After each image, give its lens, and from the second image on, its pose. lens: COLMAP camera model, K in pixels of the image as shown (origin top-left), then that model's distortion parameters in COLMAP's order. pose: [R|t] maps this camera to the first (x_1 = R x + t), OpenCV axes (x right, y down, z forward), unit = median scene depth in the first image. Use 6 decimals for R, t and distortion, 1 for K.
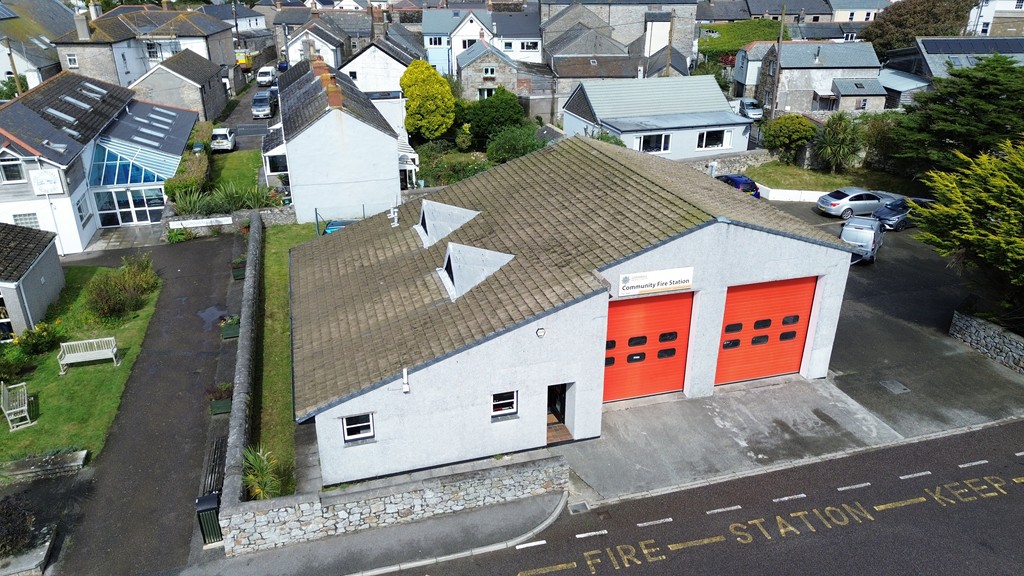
lens RADIAL K [[724.0, 0, 511.9], [0, 724.0, 285.0], [0, 0, 1]] dist [0.073140, -0.068677]
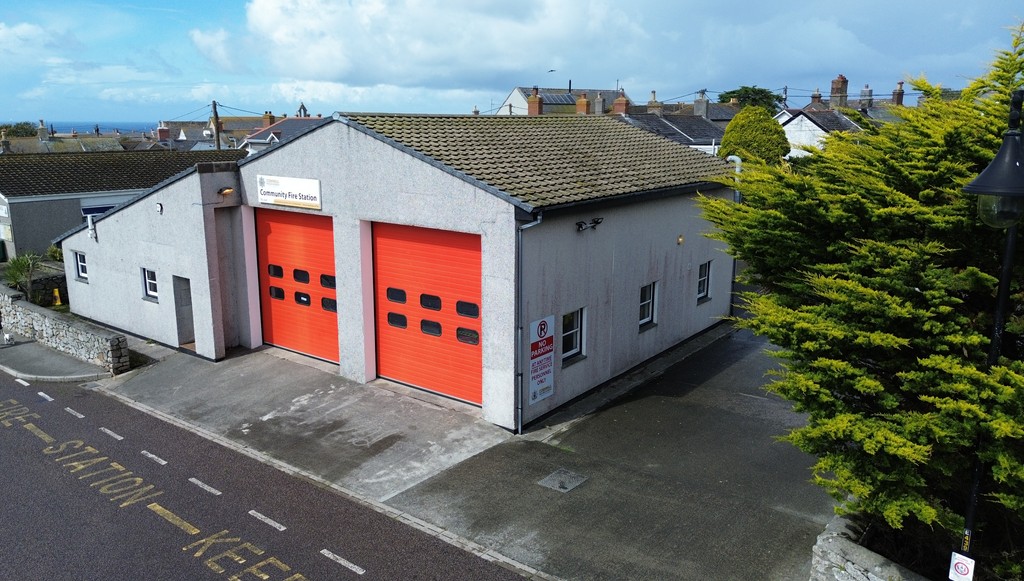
lens RADIAL K [[750.6, 0, 494.3], [0, 750.6, 280.6], [0, 0, 1]] dist [0.065255, -0.055807]
pose [[0.584652, 0.168438, -0.793606, 0.871441], [-0.326737, 0.944256, -0.040296, 0.040888], [0.742580, 0.282859, 0.607096, 0.584114]]
